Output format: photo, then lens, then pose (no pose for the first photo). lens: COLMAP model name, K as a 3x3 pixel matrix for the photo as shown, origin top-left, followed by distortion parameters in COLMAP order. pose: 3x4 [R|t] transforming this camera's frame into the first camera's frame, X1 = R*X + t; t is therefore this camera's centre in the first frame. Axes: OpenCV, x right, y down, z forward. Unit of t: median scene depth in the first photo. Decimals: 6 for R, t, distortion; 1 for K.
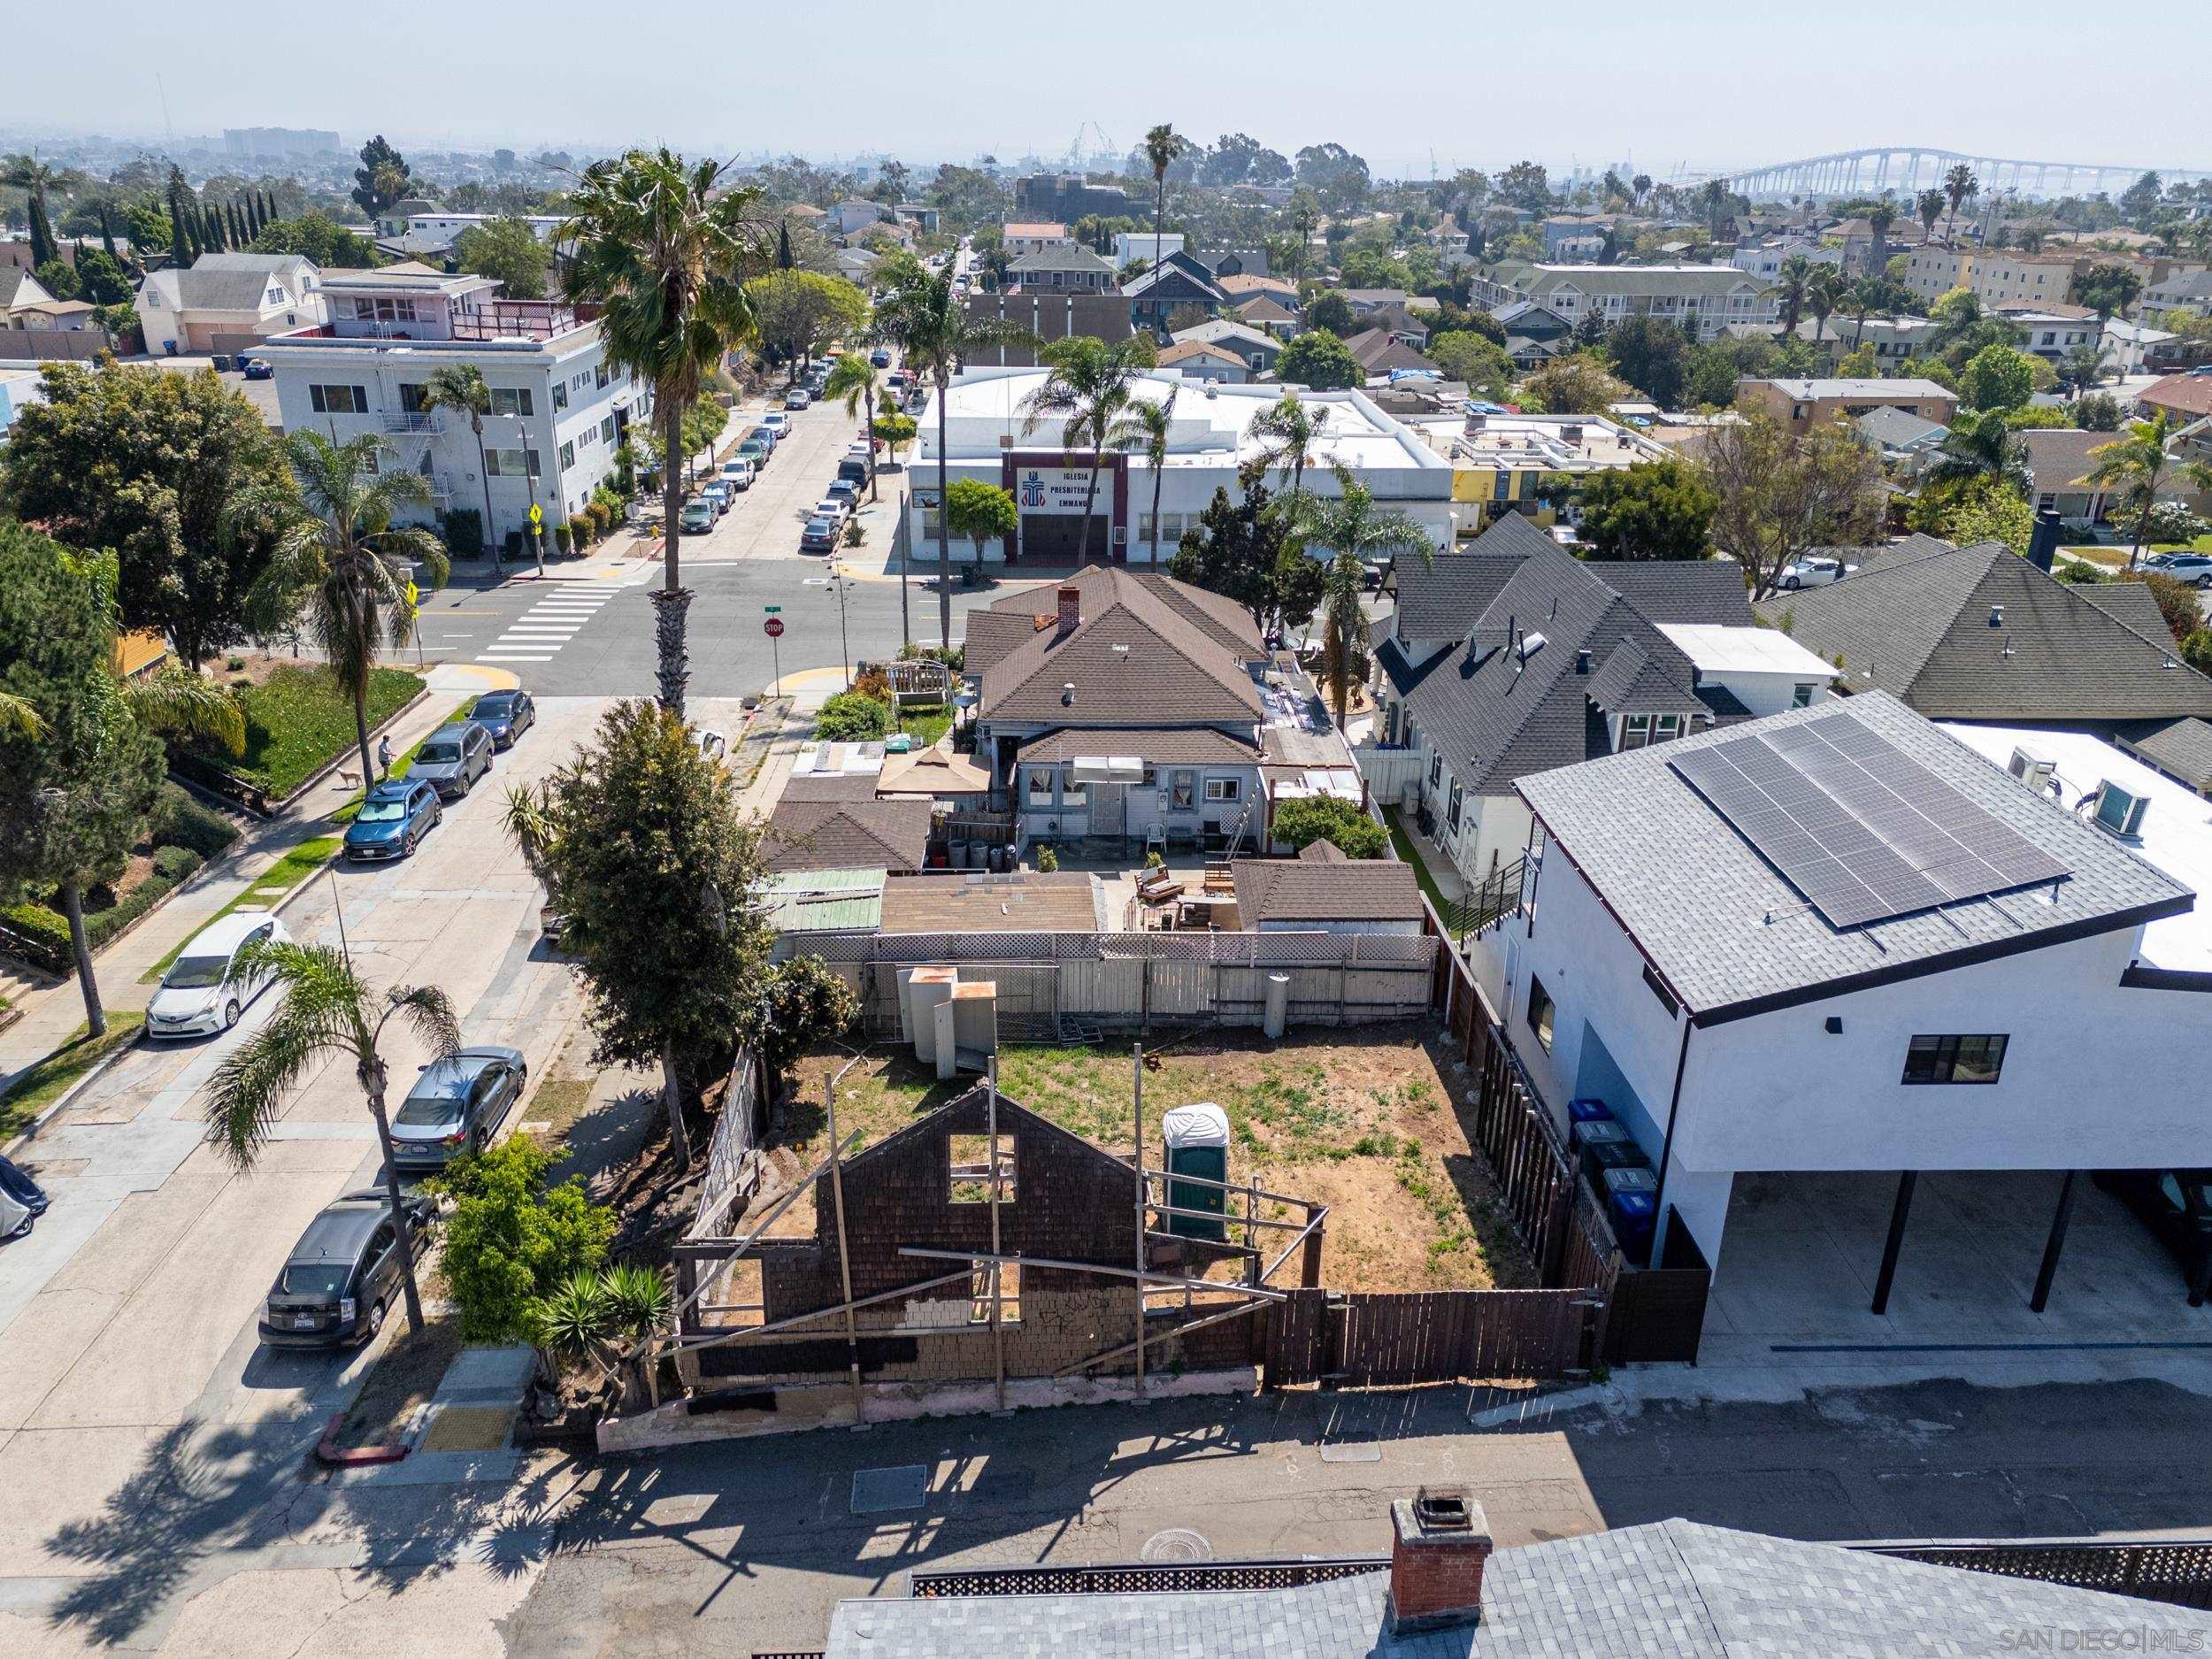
lens RADIAL K [[1626.9, 0, 1106.0], [0, 1626.9, 829.5], [0, 0, 1]] dist [0.087622, -0.090630]
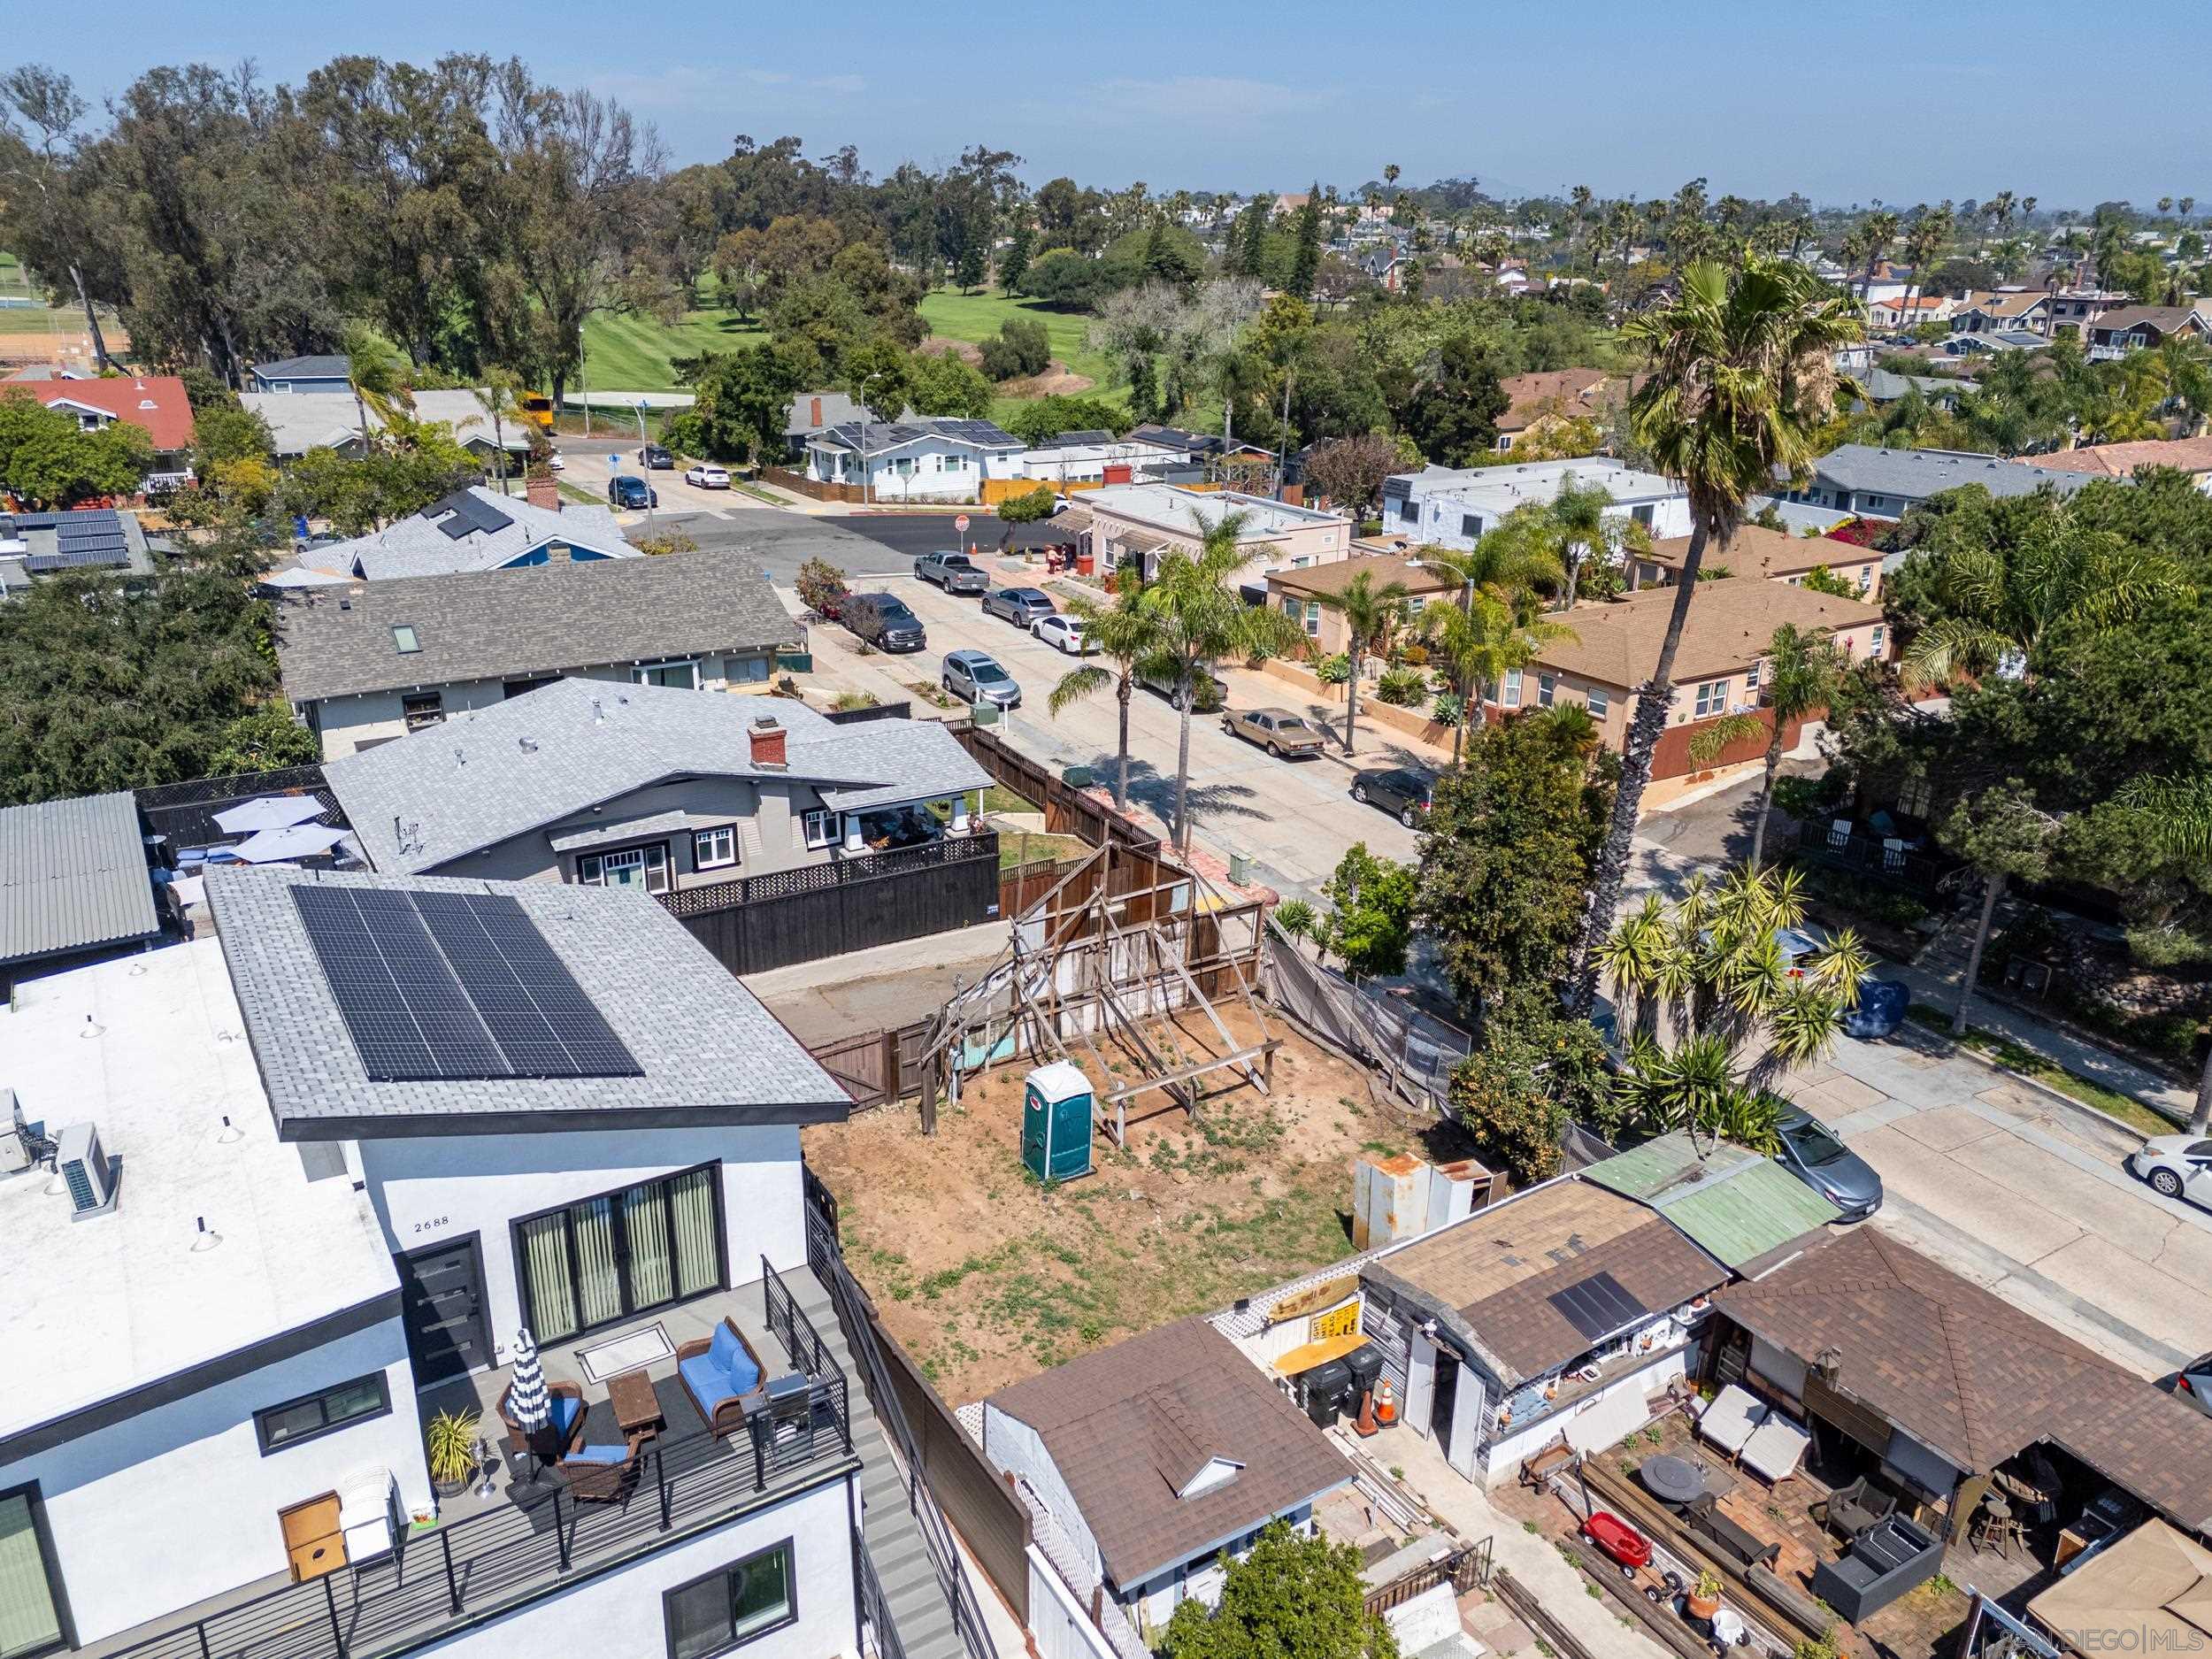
lens RADIAL K [[1626.9, 0, 1106.0], [0, 1626.9, 829.5], [0, 0, 1]] dist [0.087622, -0.090630]
pose [[-0.868530, 0.146503, -0.473489, 0.439294], [-0.216077, 0.747831, 0.627742, -0.546131], [0.446056, 0.647523, -0.617858, 1.310113]]
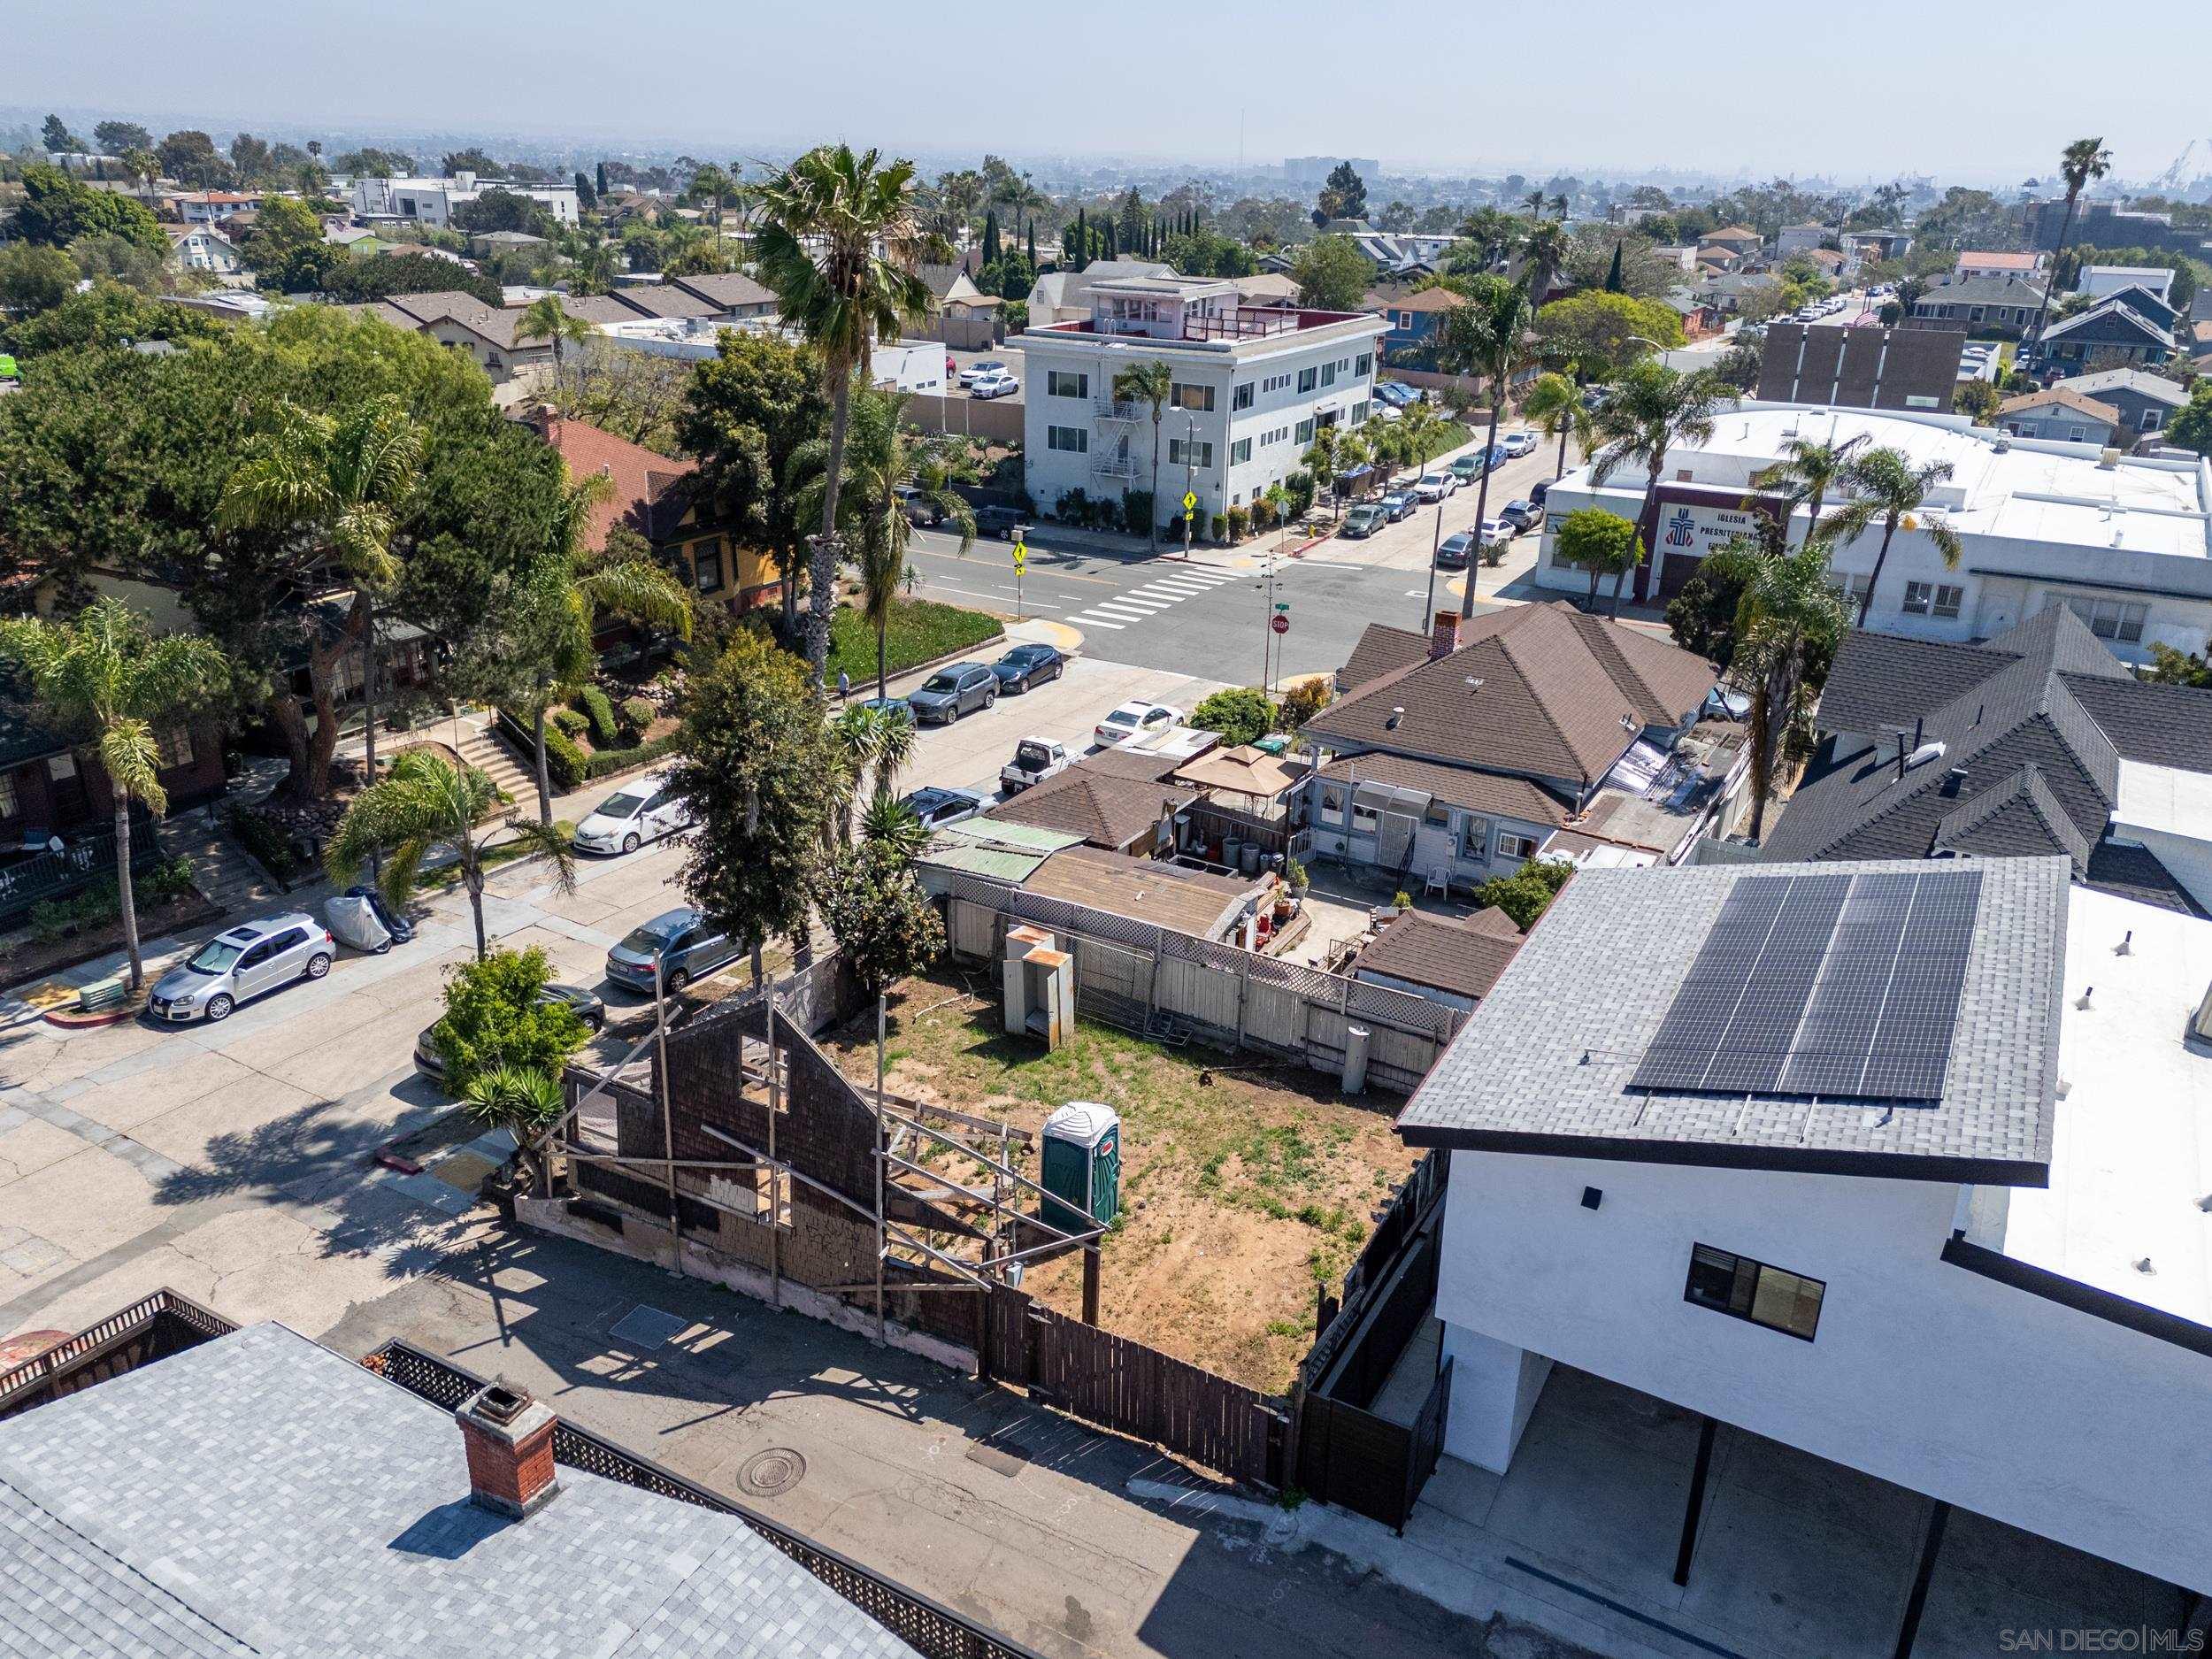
lens RADIAL K [[1617.5, 0, 1102.4], [0, 1617.5, 852.1], [0, 0, 1]] dist [0.090639, -0.097212]
pose [[0.844660, 0.212336, -0.491389, 0.423627], [-0.212217, 0.975572, 0.056774, -0.031269], [0.491441, 0.056326, 0.869088, 0.113308]]
